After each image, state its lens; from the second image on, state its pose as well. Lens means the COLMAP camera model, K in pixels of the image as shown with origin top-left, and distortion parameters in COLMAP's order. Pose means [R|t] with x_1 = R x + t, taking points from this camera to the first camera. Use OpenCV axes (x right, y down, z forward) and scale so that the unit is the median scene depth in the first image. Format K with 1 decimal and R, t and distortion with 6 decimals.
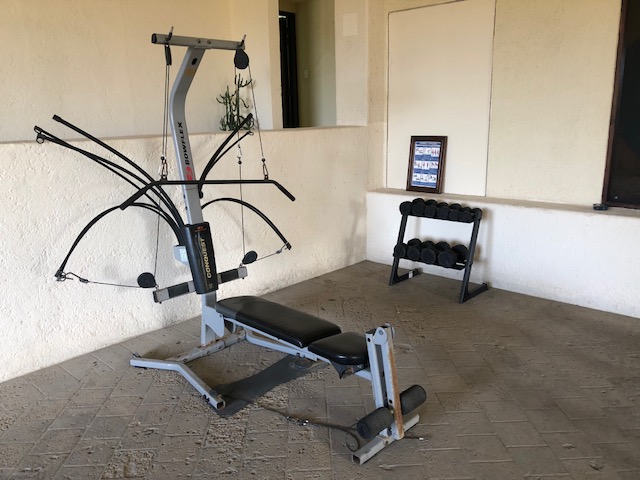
lens RADIAL K [[518.4, 0, 320.7], [0, 518.4, 241.3], [0, 0, 1]] dist [0.012487, -0.000692]
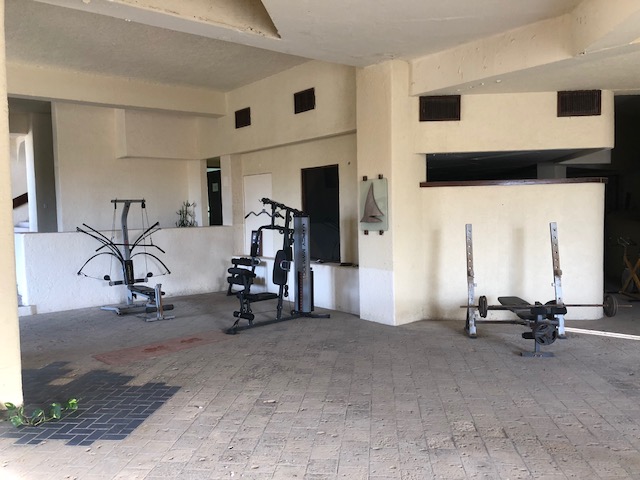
lens RADIAL K [[518.4, 0, 319.7], [0, 518.4, 238.7], [0, 0, 1]] dist [0.012487, -0.000692]
pose [[0.986650, 0.006002, -0.162745, 1.257739], [-0.035683, 0.983006, -0.180074, 0.324593], [0.158899, 0.183477, 0.970097, -1.612573]]
